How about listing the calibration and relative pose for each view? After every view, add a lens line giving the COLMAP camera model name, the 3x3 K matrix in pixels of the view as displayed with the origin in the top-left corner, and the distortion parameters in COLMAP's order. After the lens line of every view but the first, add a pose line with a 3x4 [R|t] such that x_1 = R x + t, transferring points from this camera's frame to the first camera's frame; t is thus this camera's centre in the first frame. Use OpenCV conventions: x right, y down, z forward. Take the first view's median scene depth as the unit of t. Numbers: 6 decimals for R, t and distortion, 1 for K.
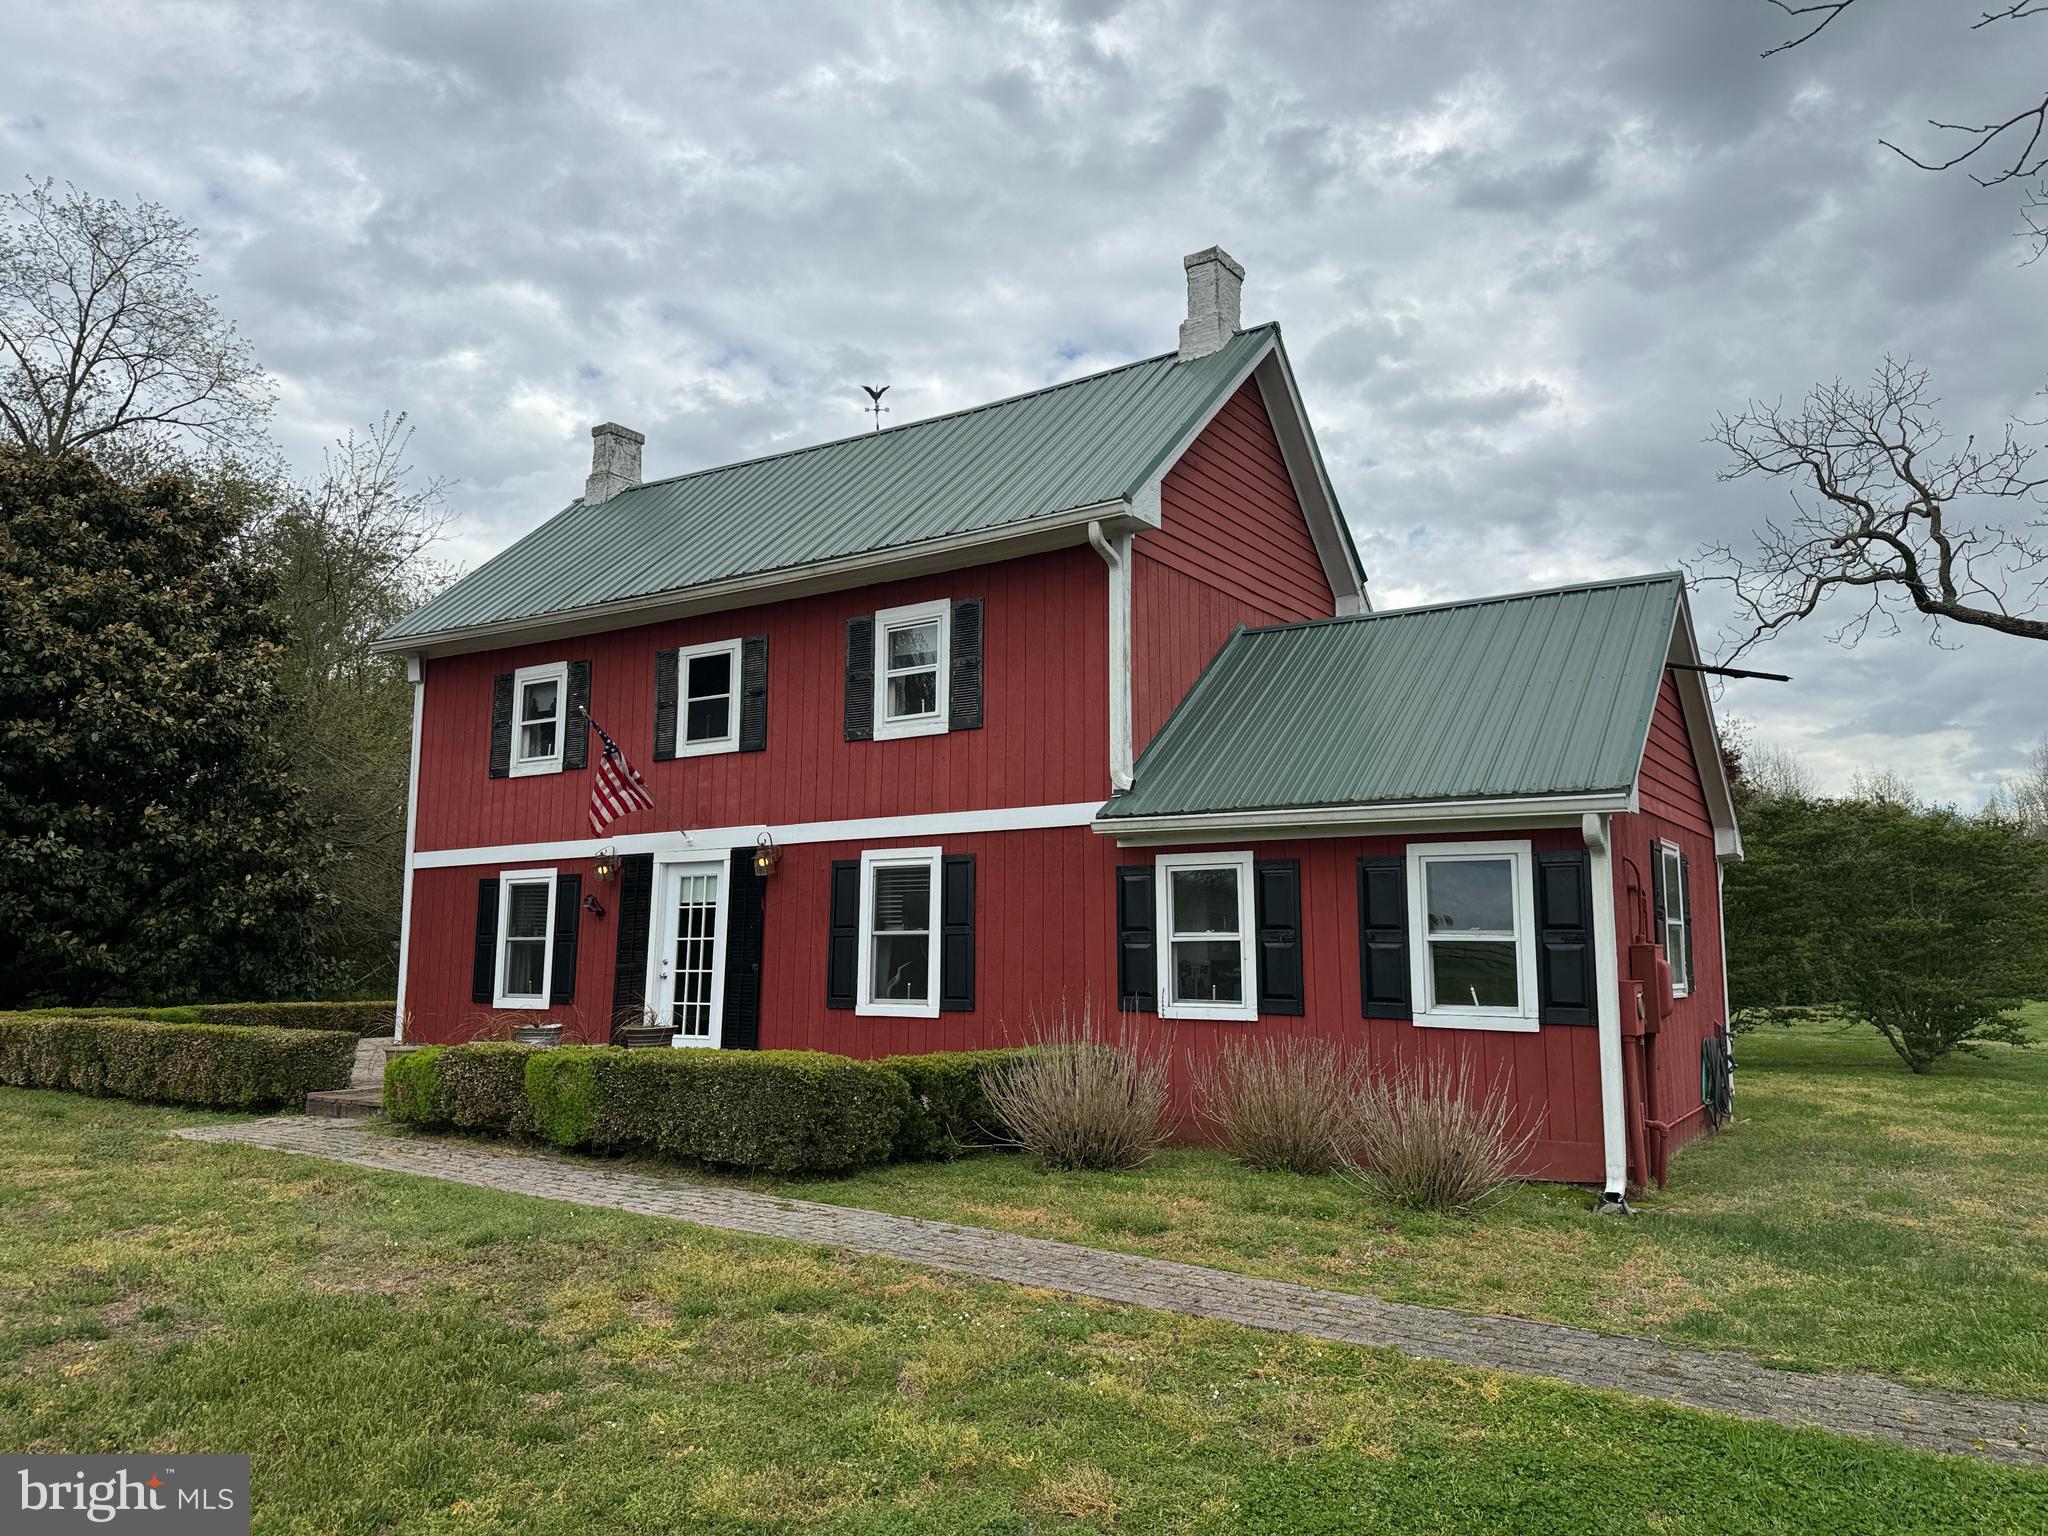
lens RADIAL K [[1439.5, 0, 1023.5], [0, 1439.5, 747.7], [0, 0, 1]] dist [0.050578, -0.000661]
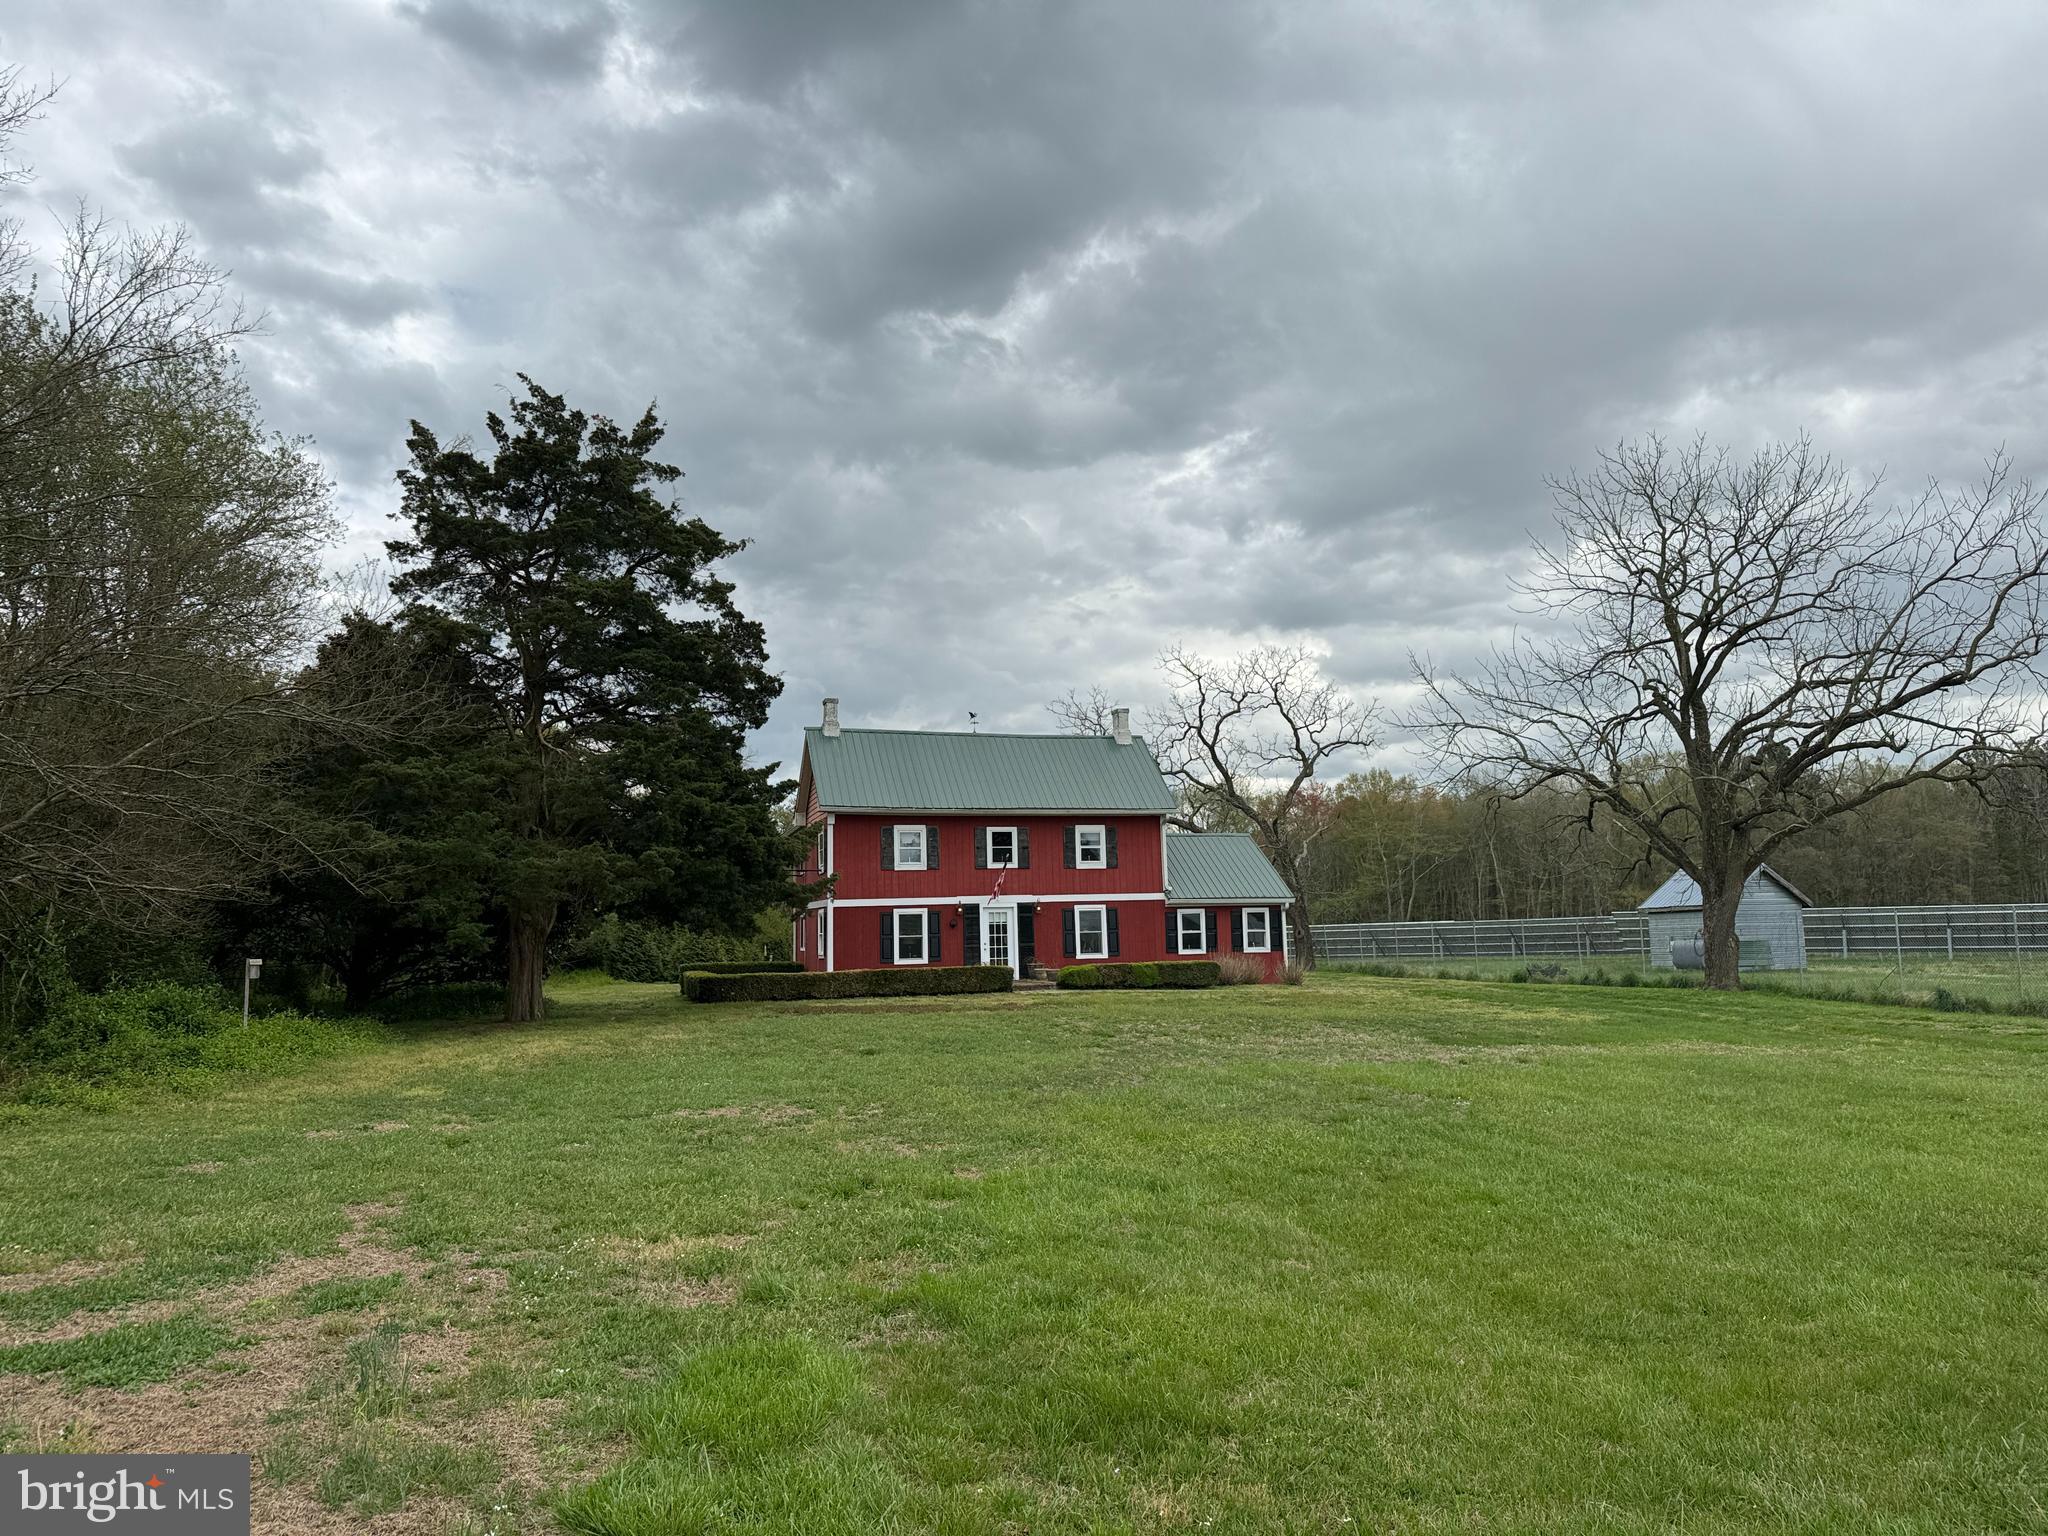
lens RADIAL K [[1412.0, 0, 1024.0], [0, 1412.0, 768.0], [0, 0, 1]] dist [0.008139, -0.079781]
pose [[0.642409, 0.086778, 0.761433, -2.885458], [-0.081496, 0.995670, -0.044717, -0.087491], [-0.762017, -0.033327, 0.646699, -0.973261]]
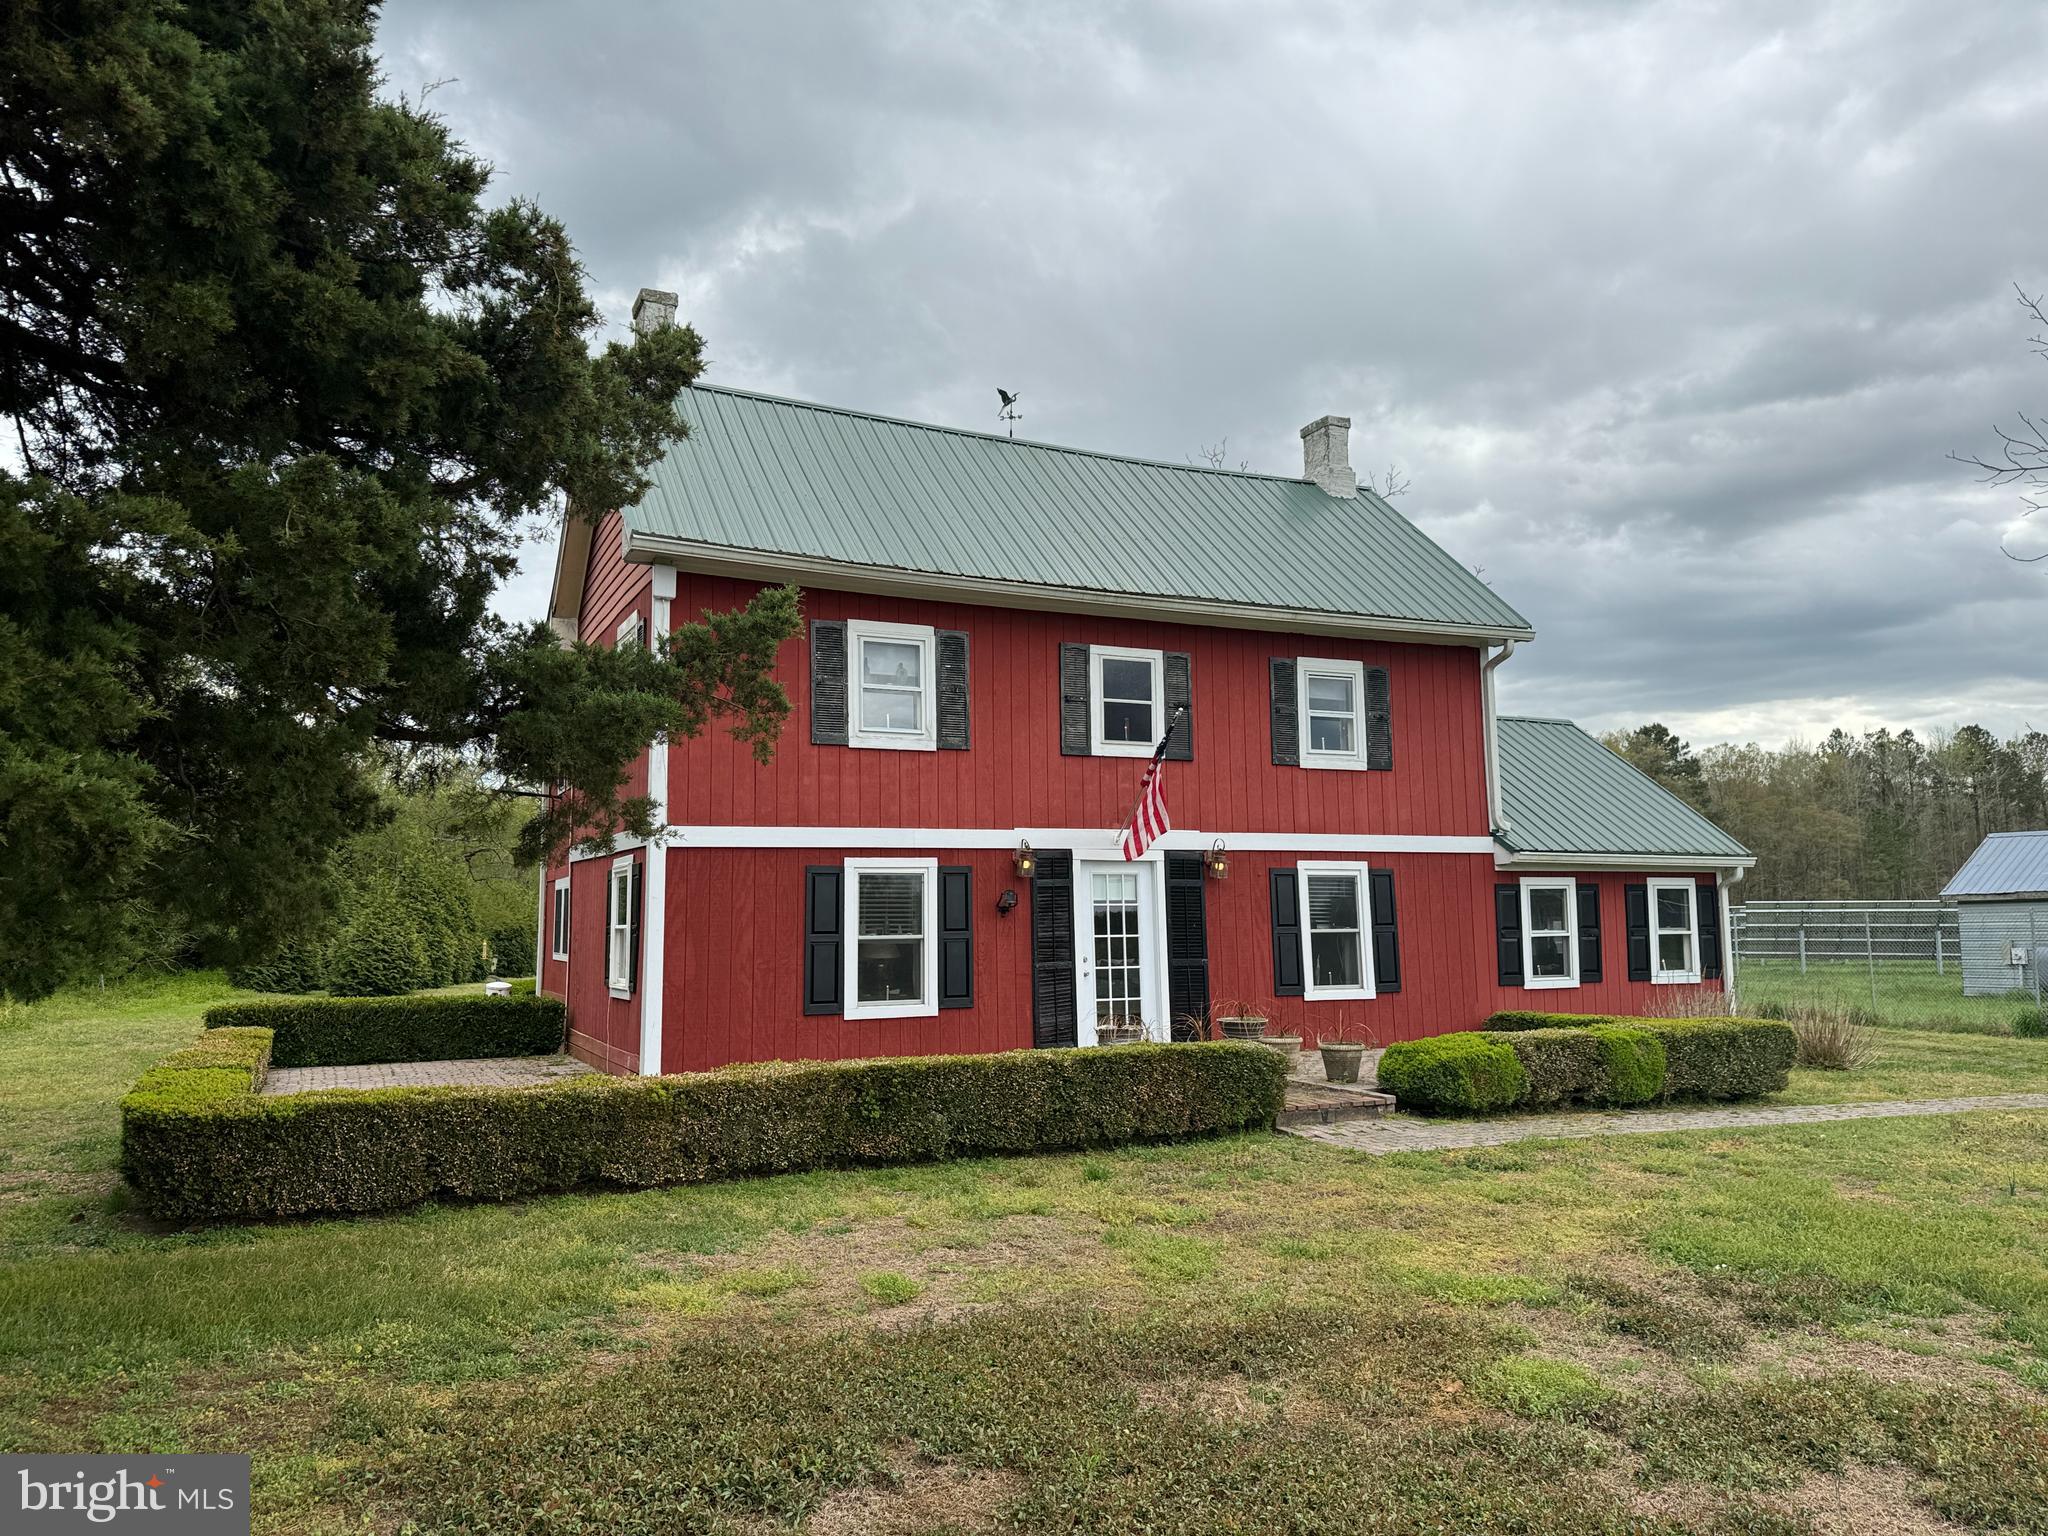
lens RADIAL K [[1452.6, 0, 1024.0], [0, 1452.6, 768.0], [0, 0, 1]] dist [0.075002, -0.041791]
pose [[0.515072, 0.093439, 0.852039, -1.451729], [-0.104445, 0.993475, -0.045810, 0.086447], [-0.850760, -0.065396, 0.521470, 0.673498]]
